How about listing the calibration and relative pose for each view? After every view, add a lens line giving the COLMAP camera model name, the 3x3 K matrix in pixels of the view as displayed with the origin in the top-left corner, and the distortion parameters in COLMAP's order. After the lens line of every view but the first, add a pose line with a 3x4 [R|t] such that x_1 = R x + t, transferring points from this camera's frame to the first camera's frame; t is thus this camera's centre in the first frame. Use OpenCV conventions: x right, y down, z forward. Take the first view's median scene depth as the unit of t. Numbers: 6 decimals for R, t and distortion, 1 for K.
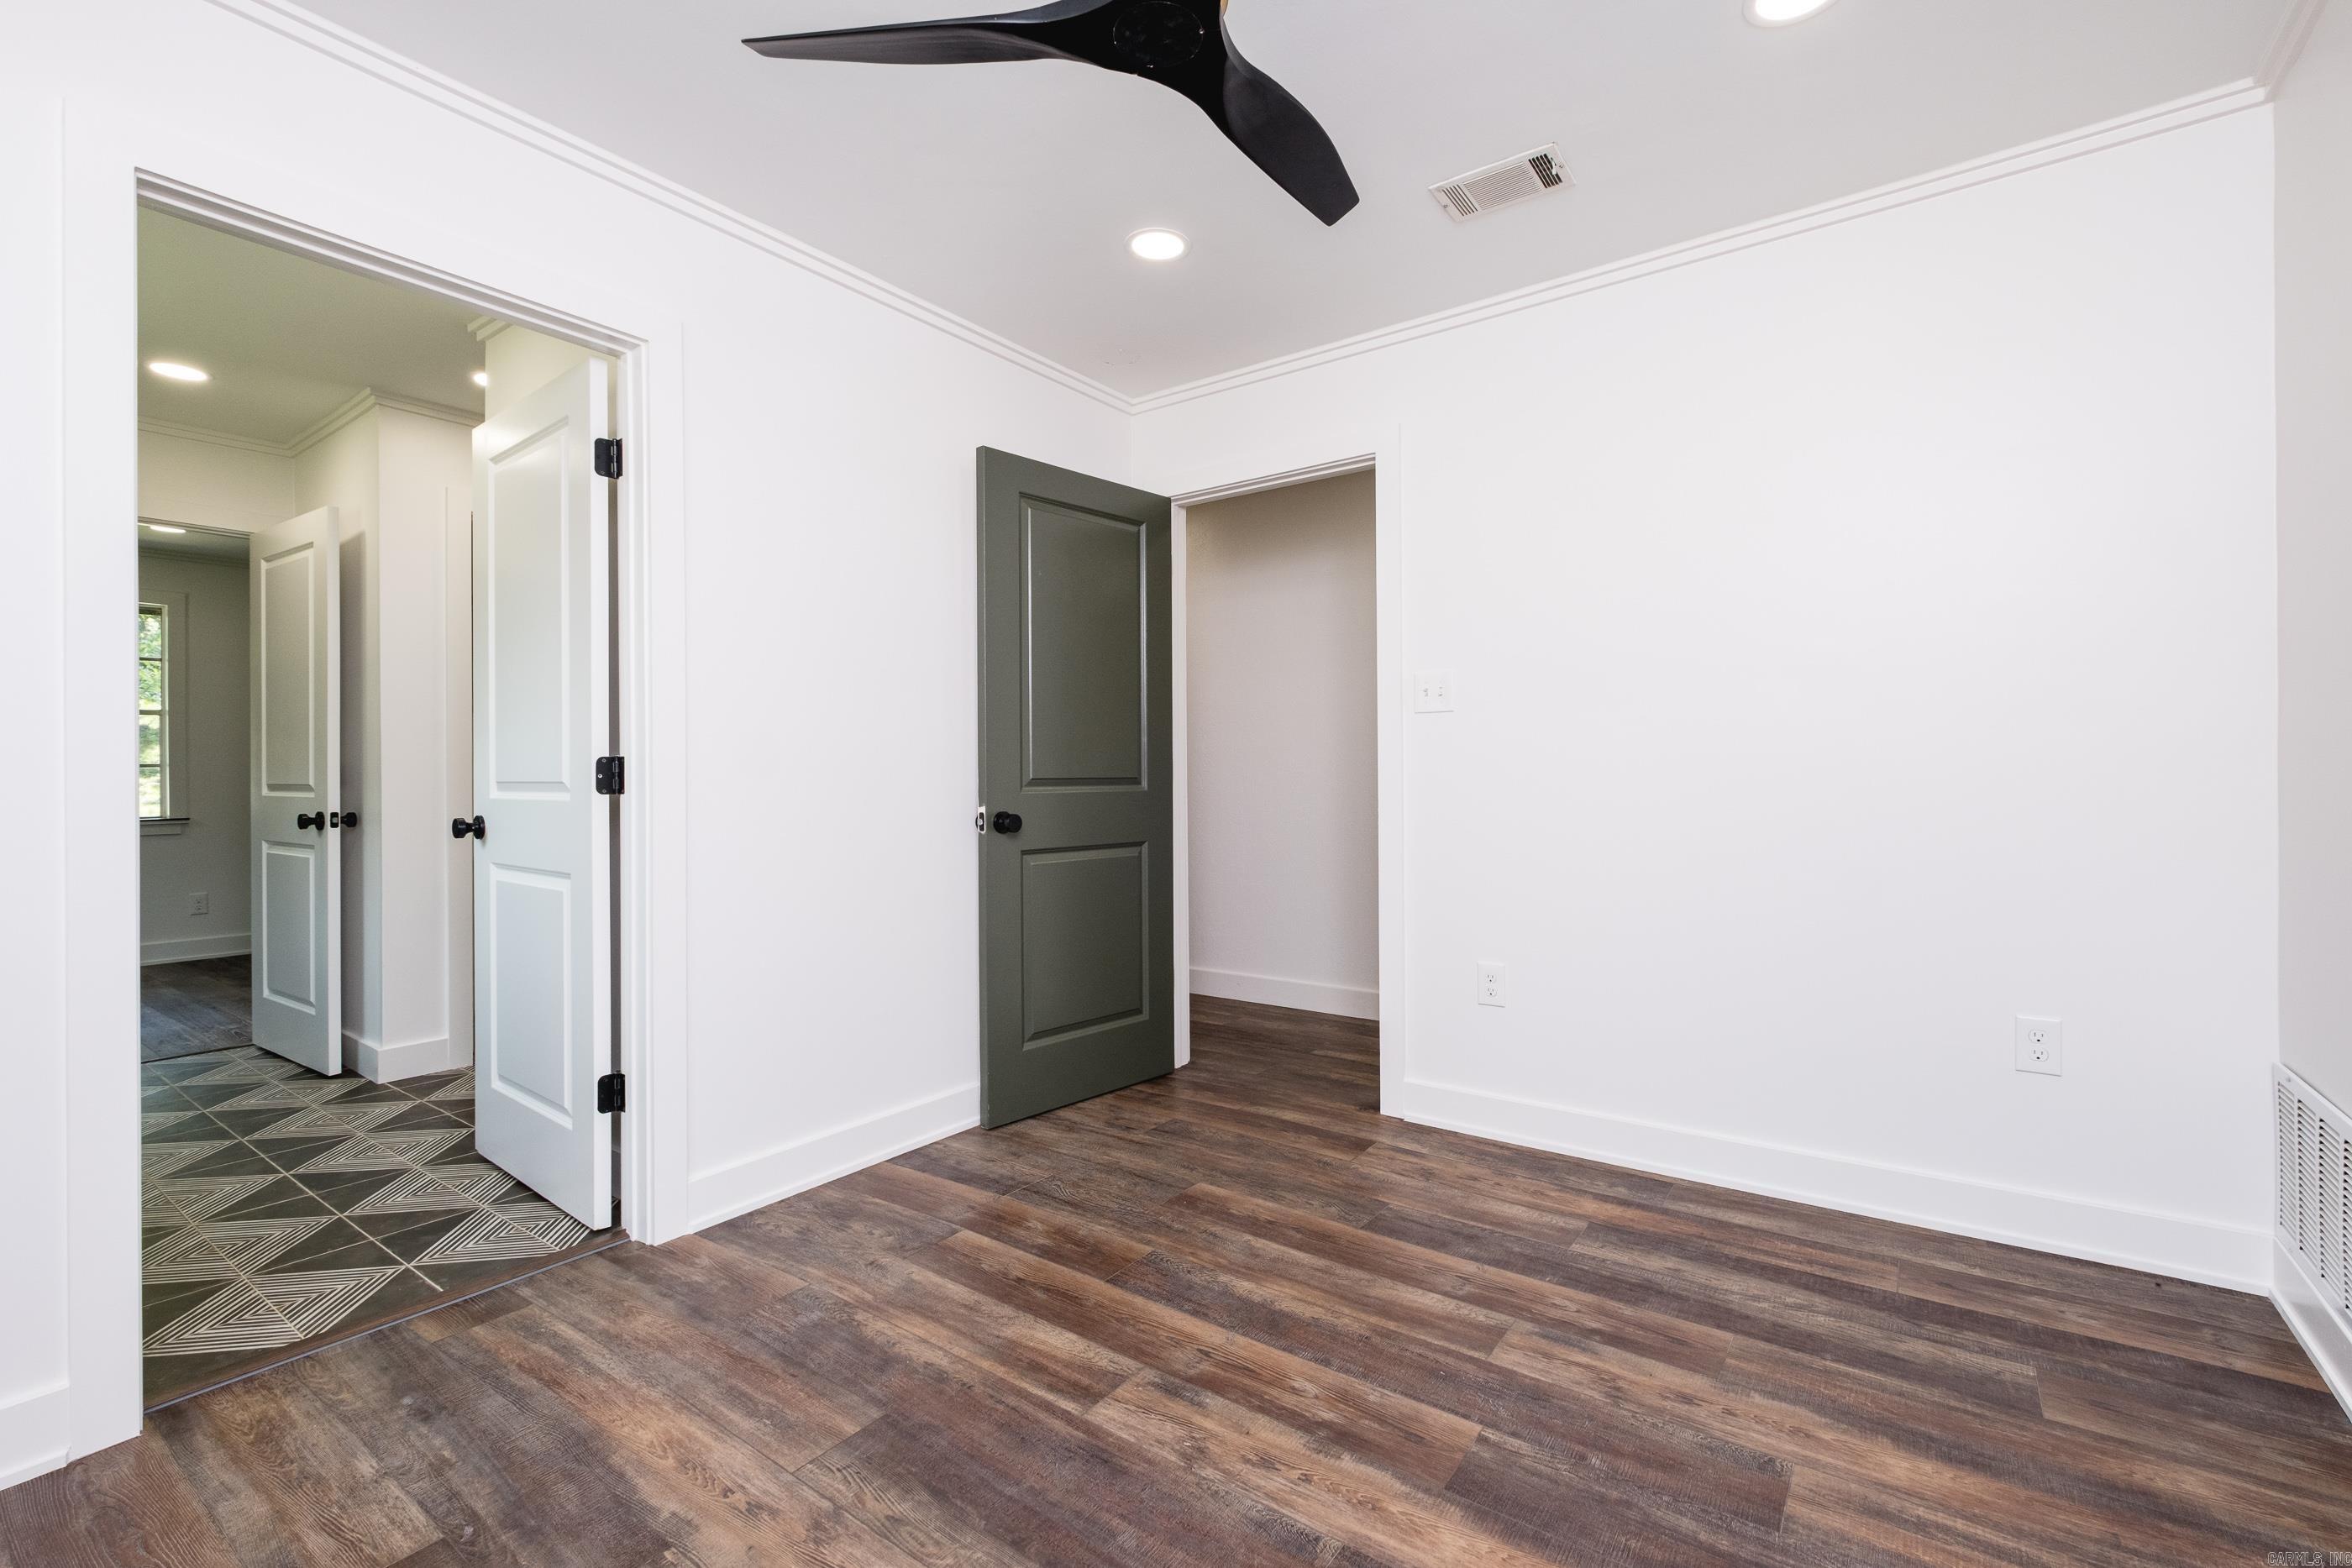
lens RADIAL K [[1014.2, 0, 1176.0], [0, 1014.2, 784.0], [0, 0, 1]] dist [0.000918, -0.000676]
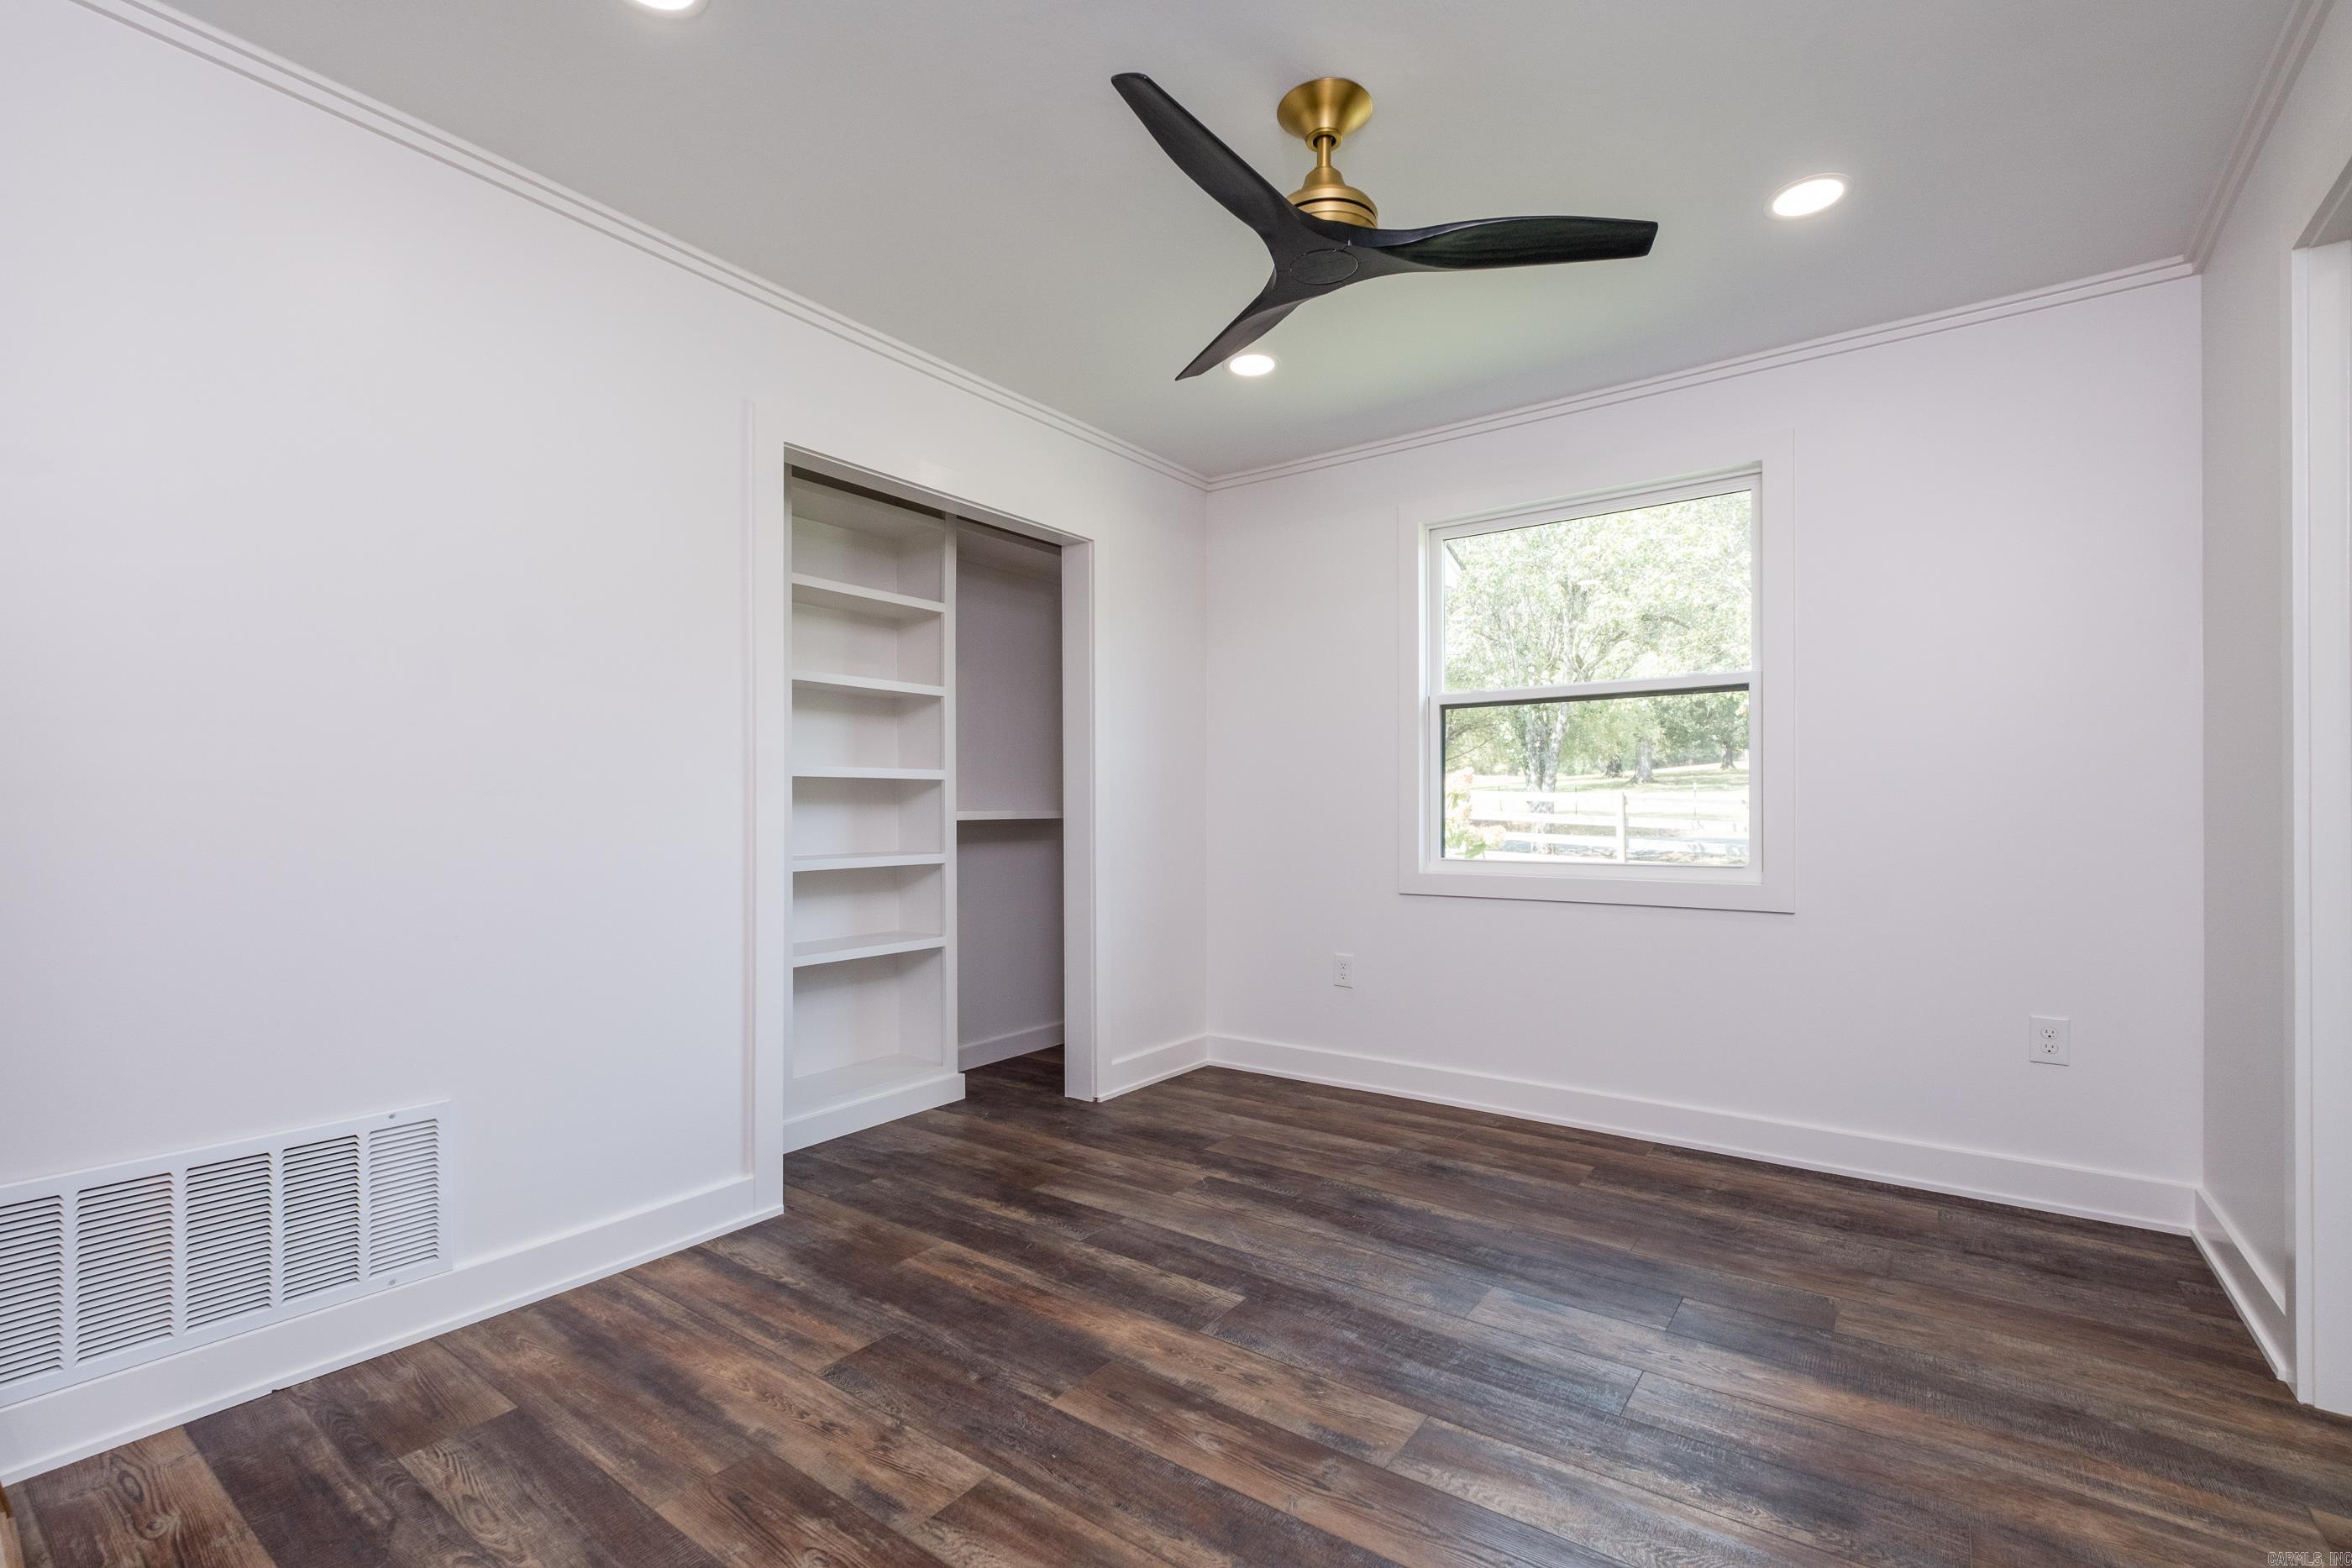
lens RADIAL K [[1014.2, 0, 1176.0], [0, 1014.2, 784.0], [0, 0, 1]] dist [0.000918, -0.000676]
pose [[-0.999946, 0.008954, 0.005361, 0.147113], [0.008854, 0.999791, -0.018451, -0.003035], [-0.005525, -0.018403, -0.999815, 1.972024]]
